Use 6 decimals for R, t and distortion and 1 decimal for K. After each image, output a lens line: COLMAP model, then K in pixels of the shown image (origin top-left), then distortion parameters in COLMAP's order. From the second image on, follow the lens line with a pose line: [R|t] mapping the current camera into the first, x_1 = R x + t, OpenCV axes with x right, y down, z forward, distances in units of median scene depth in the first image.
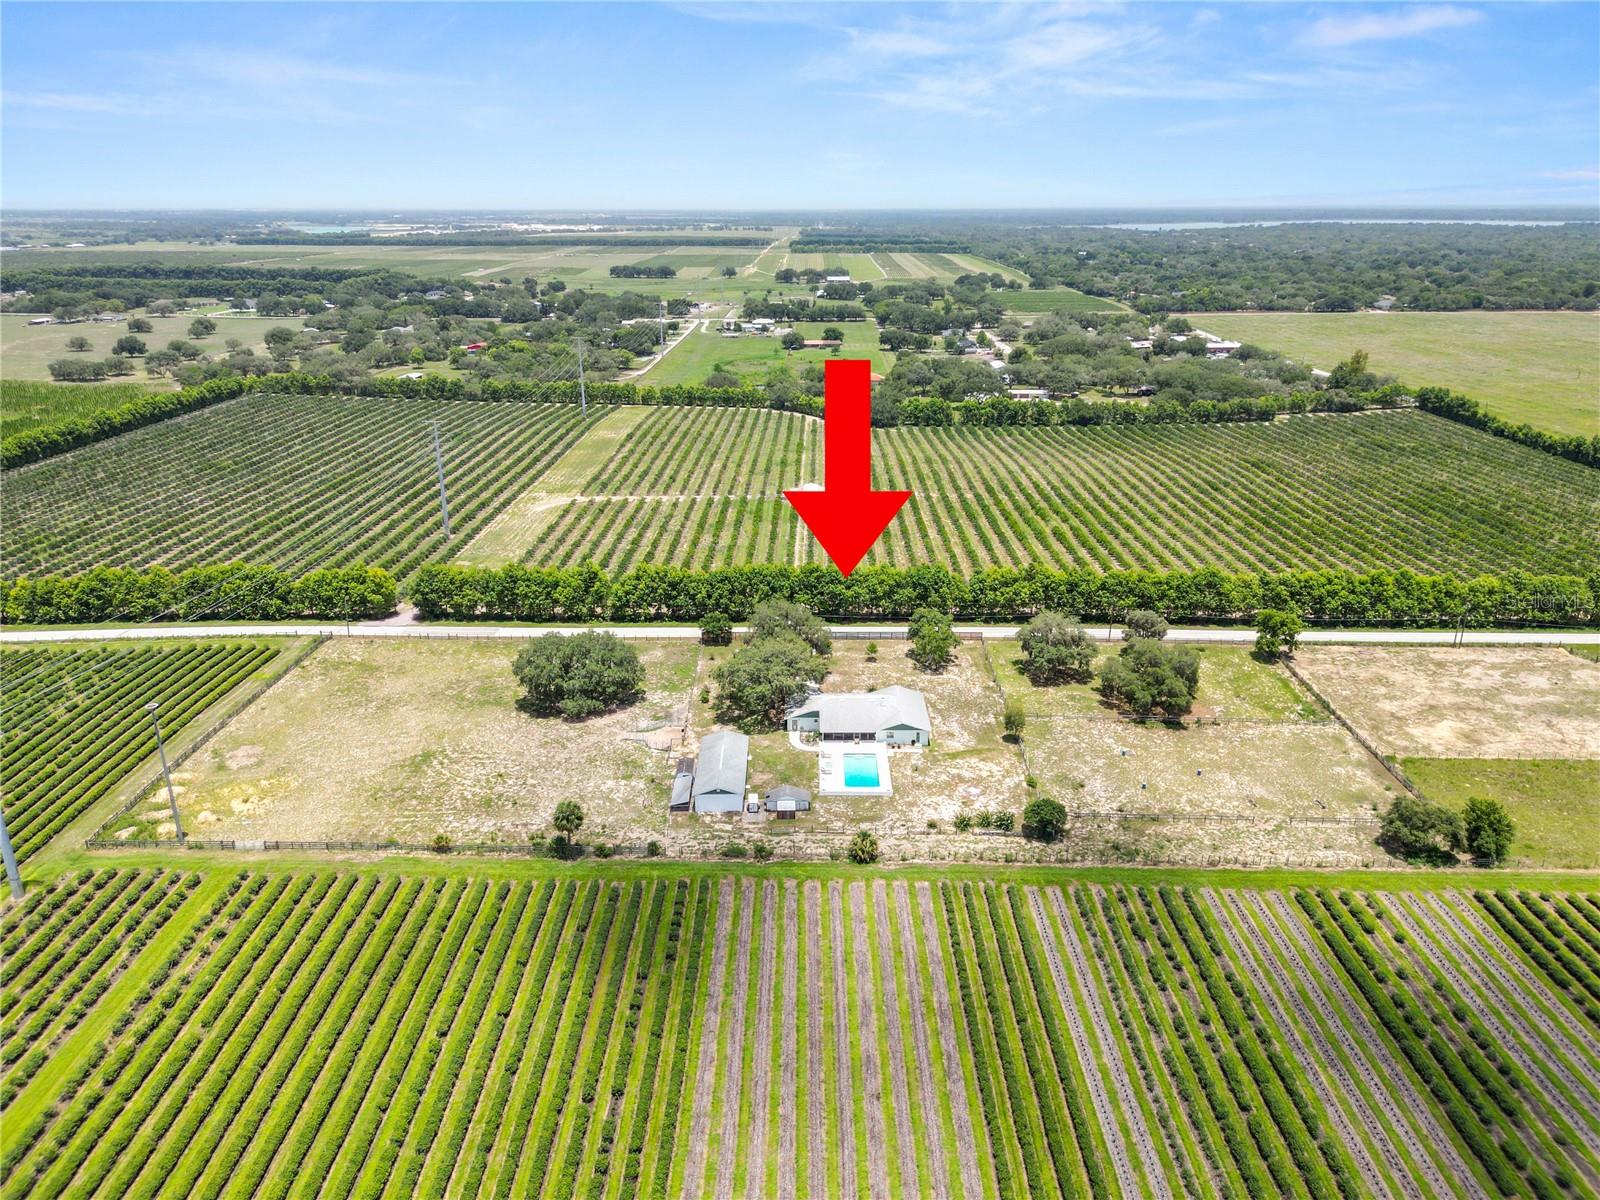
lens RADIAL K [[1126.5, 0, 798.5], [0, 1126.5, 597.3], [0, 0, 1]] dist [0.073035, -0.073510]
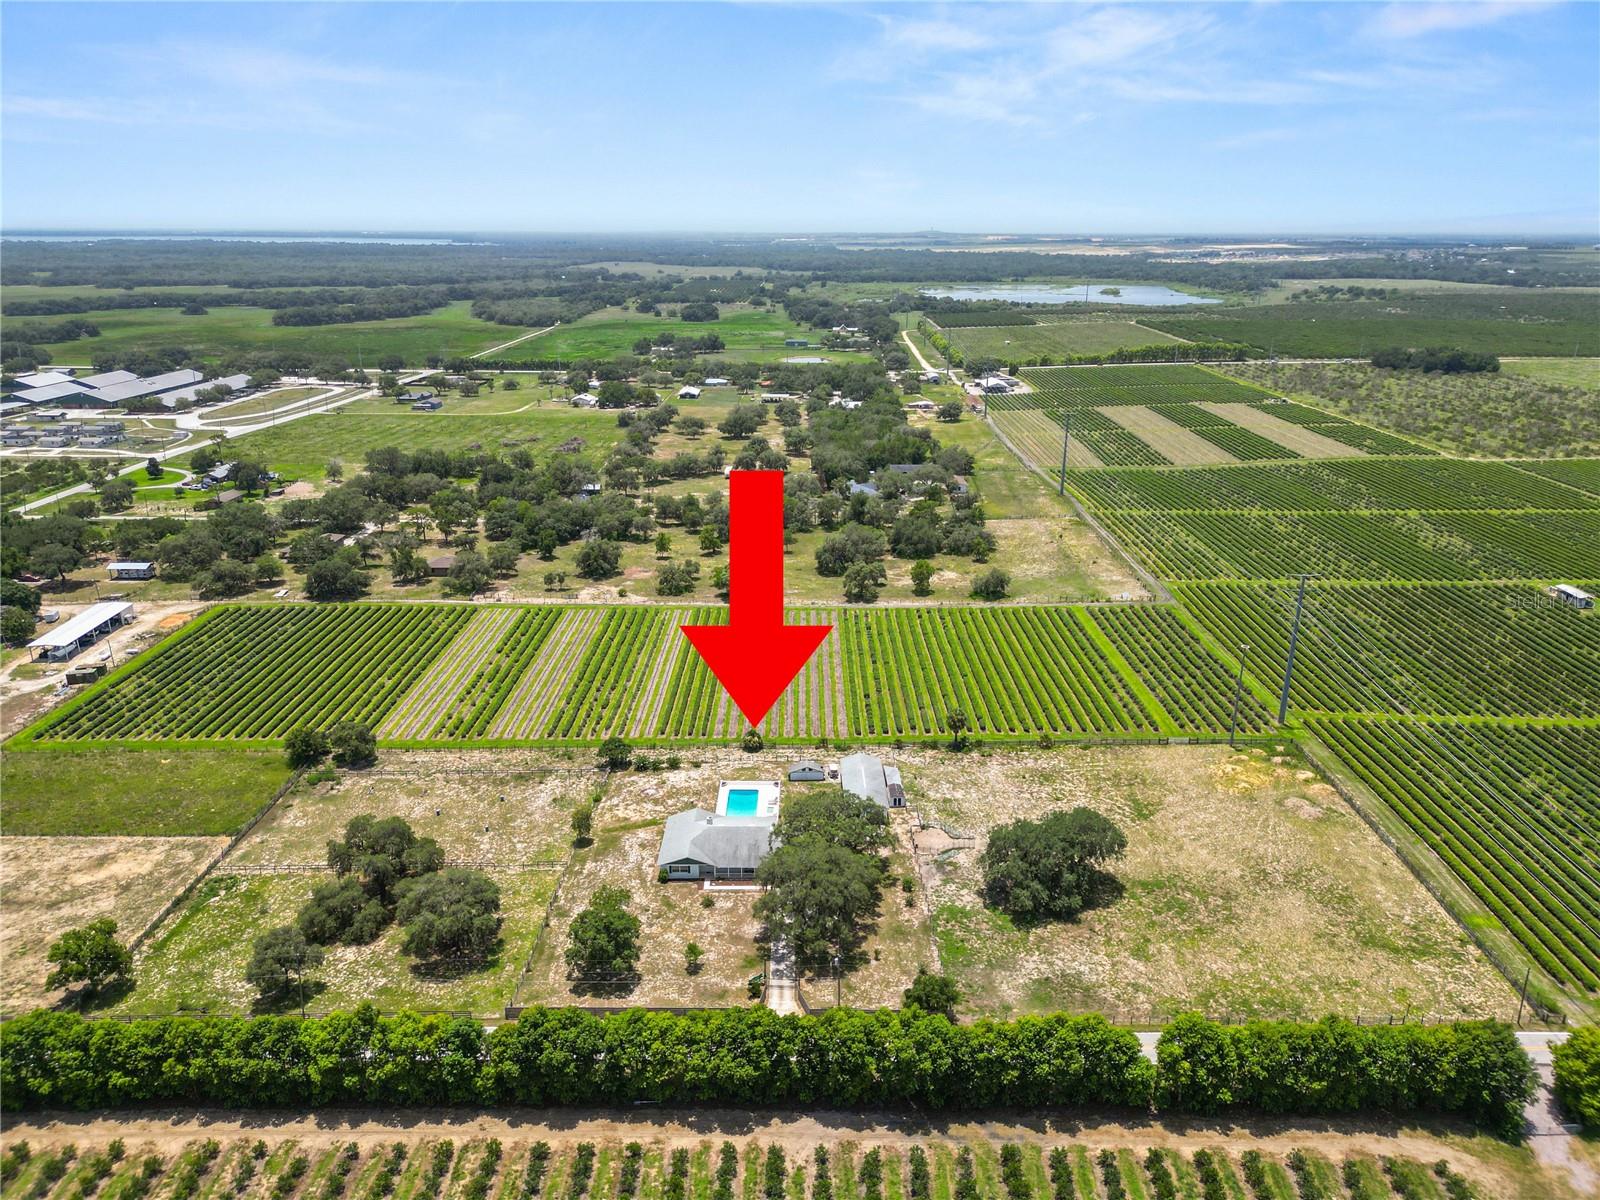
lens RADIAL K [[1126.5, 0, 798.5], [0, 1126.5, 597.3], [0, 0, 1]] dist [0.073035, -0.073510]
pose [[-1.000000, 0.000255, -0.000906, 0.000347], [-0.000346, 0.795502, 0.605951, -0.610660], [0.000875, 0.605951, -0.795502, 1.558541]]
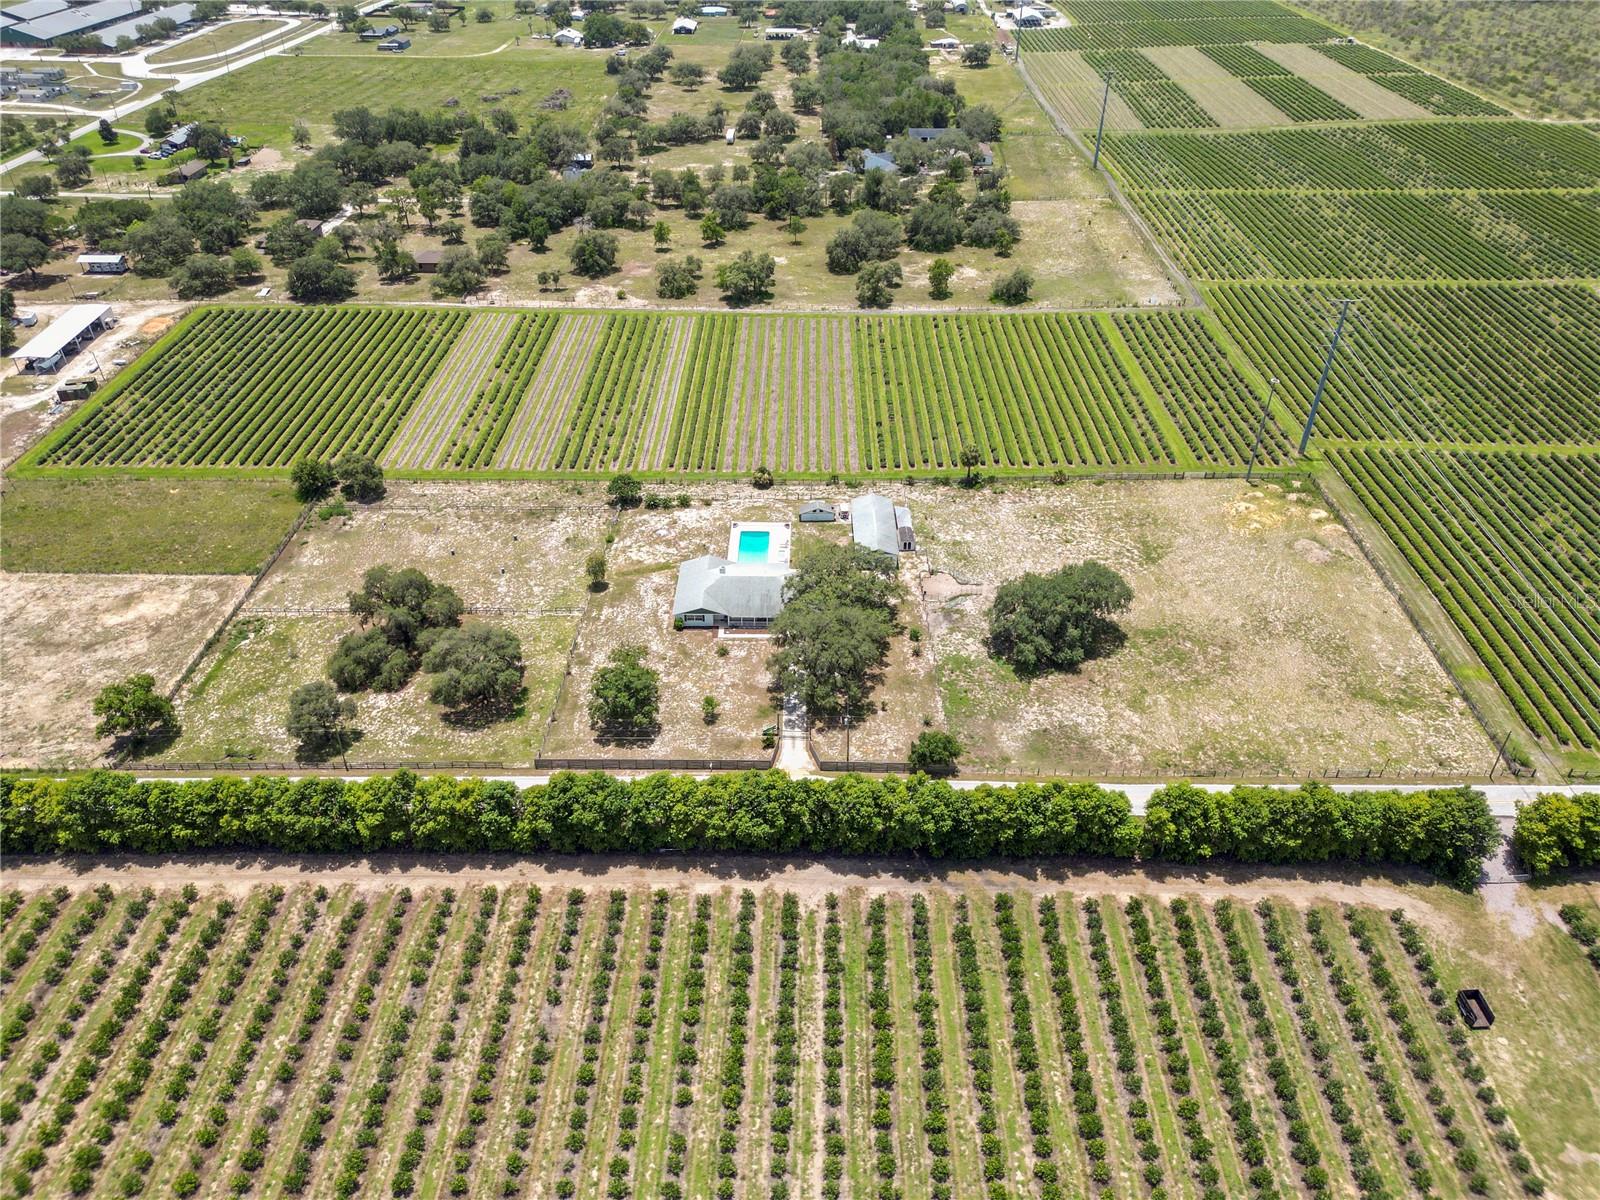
lens RADIAL K [[1126.5, 0, 798.5], [0, 1126.5, 597.3], [0, 0, 1]] dist [0.073035, -0.073510]
pose [[-0.999988, -0.003551, 0.003245, 0.005658], [0.000589, 0.578994, 0.815332, -0.651973], [-0.004774, 0.815324, -0.578985, 1.493387]]
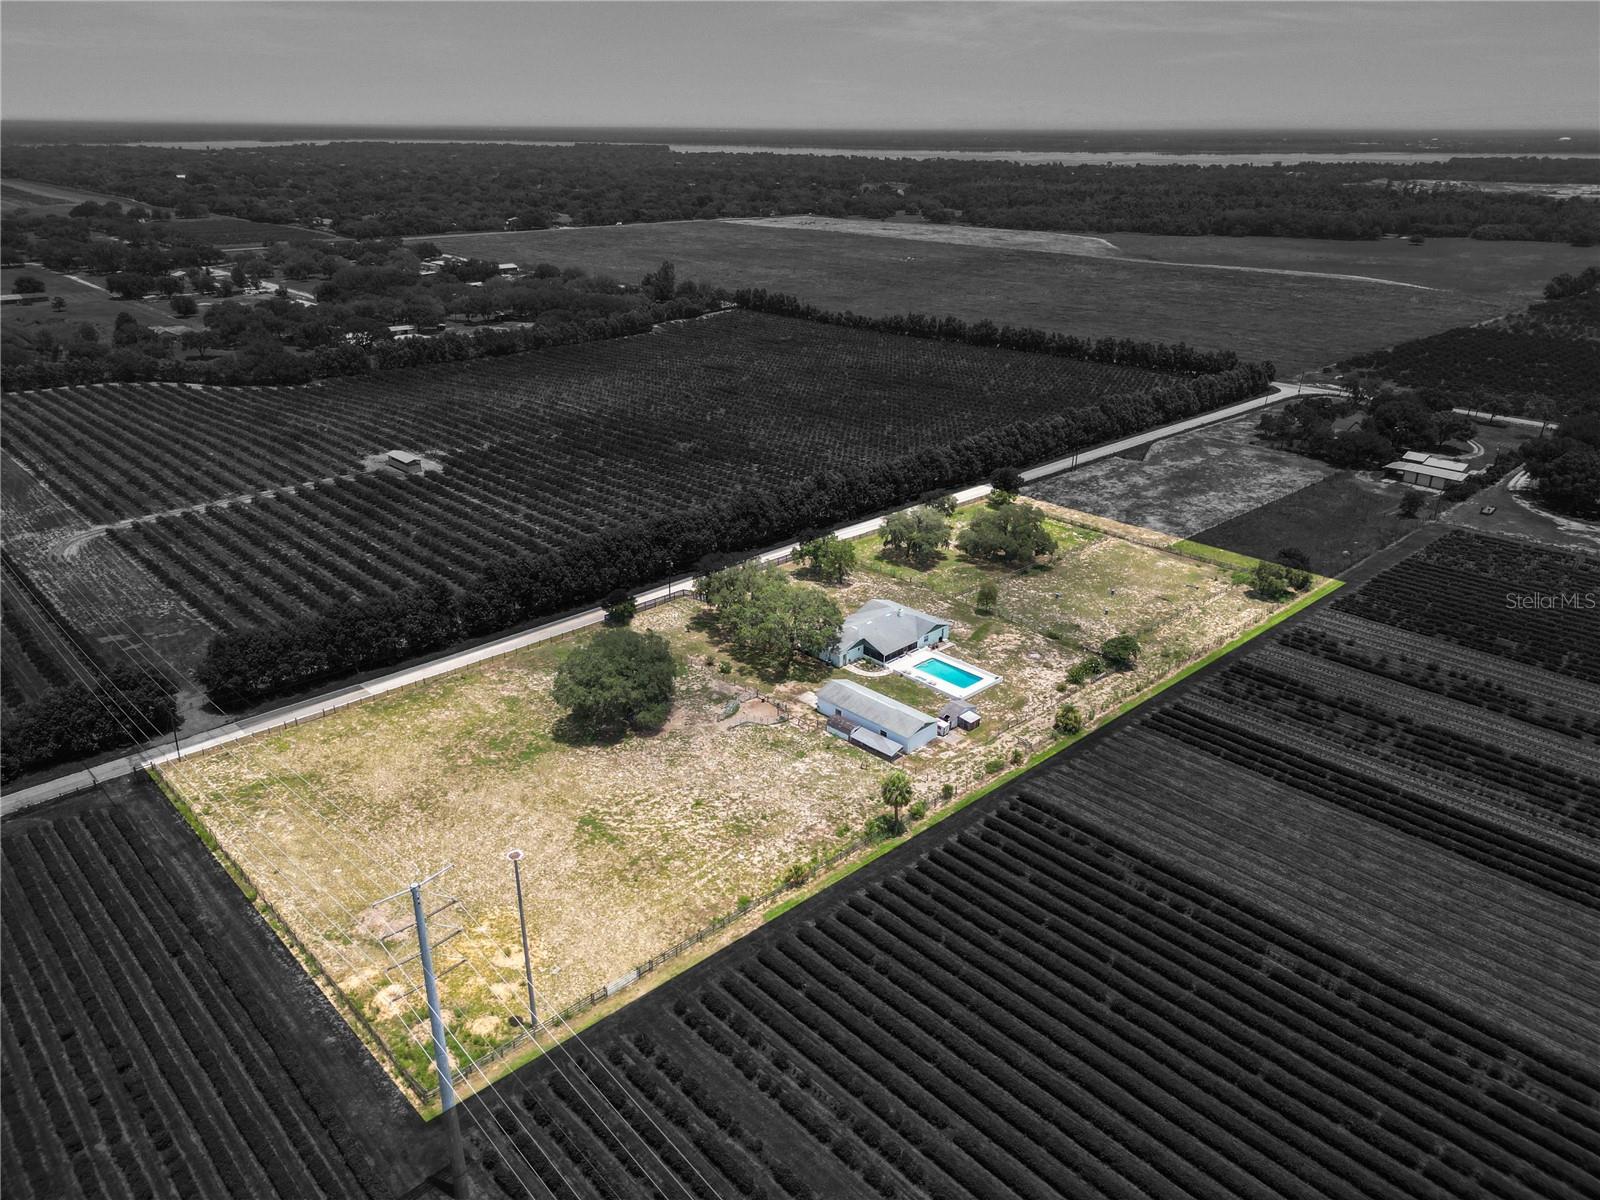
lens RADIAL K [[1126.5, 0, 798.5], [0, 1126.5, 597.3], [0, 0, 1]] dist [0.073035, -0.073510]
pose [[0.713591, -0.264100, 0.648876, -0.632859], [0.222973, 0.963675, 0.147016, -0.091300], [-0.664132, 0.039772, 0.746556, 0.259652]]
